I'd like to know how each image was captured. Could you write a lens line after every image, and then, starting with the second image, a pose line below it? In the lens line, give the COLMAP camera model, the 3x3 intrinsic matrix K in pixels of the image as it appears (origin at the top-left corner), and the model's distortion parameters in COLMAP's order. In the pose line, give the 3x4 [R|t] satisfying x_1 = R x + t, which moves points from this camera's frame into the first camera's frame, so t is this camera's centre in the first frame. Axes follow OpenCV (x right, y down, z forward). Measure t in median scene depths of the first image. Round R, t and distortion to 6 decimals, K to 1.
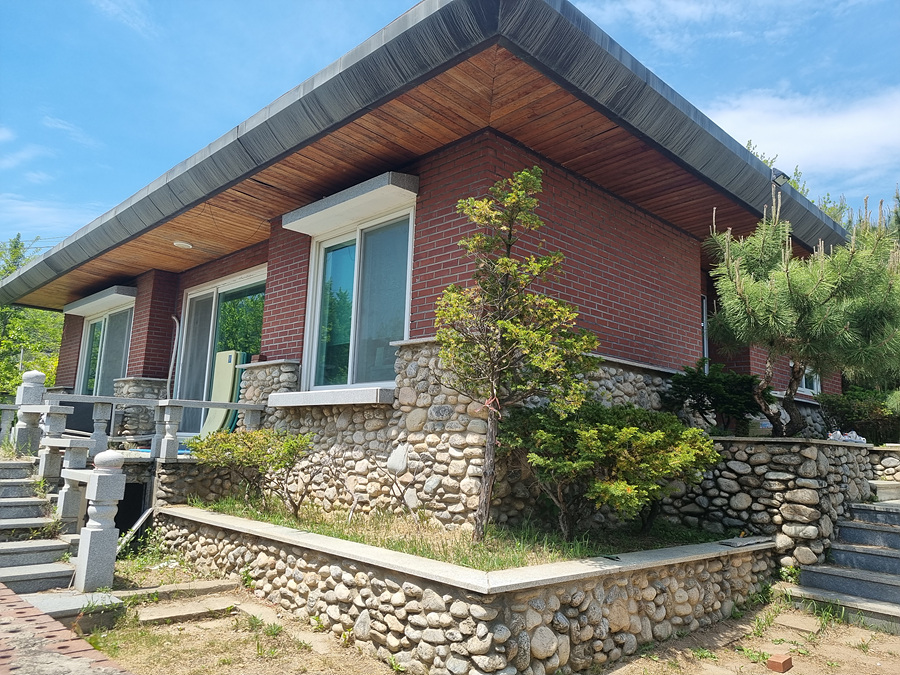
lens RADIAL K [[673.8, 0, 449.3], [0, 673.8, 333.1], [0, 0, 1]] dist [0.033816, -0.006384]
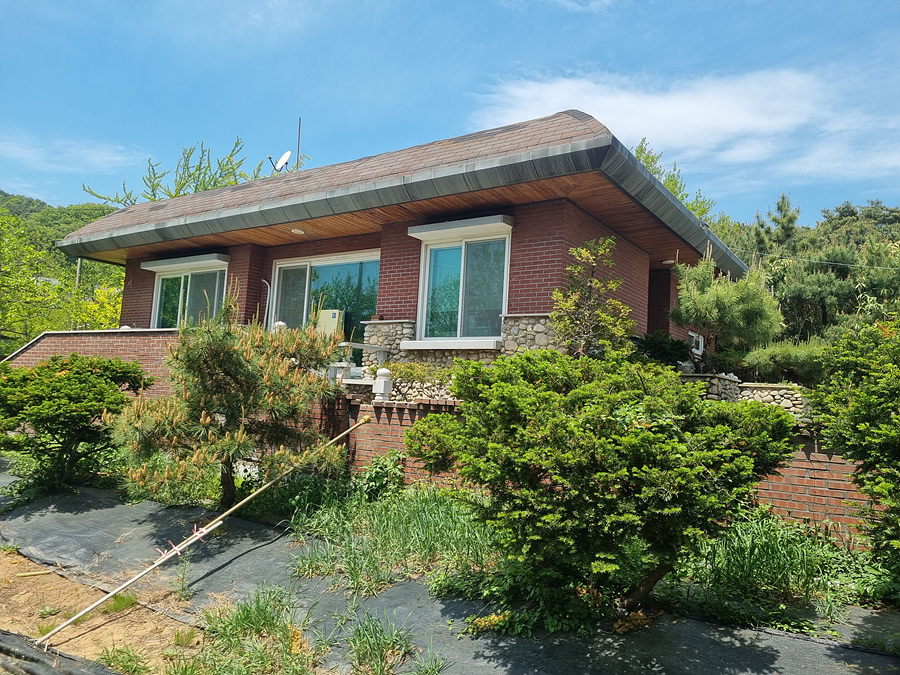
lens RADIAL K [[673.8, 0, 449.9], [0, 673.8, 340.4], [0, 0, 1]] dist [0.033816, -0.006384]
pose [[0.982950, 0.034838, 0.180542, -0.497457], [-0.049142, 0.995944, 0.075373, -0.042383], [-0.177184, -0.082960, 0.980675, -0.658444]]
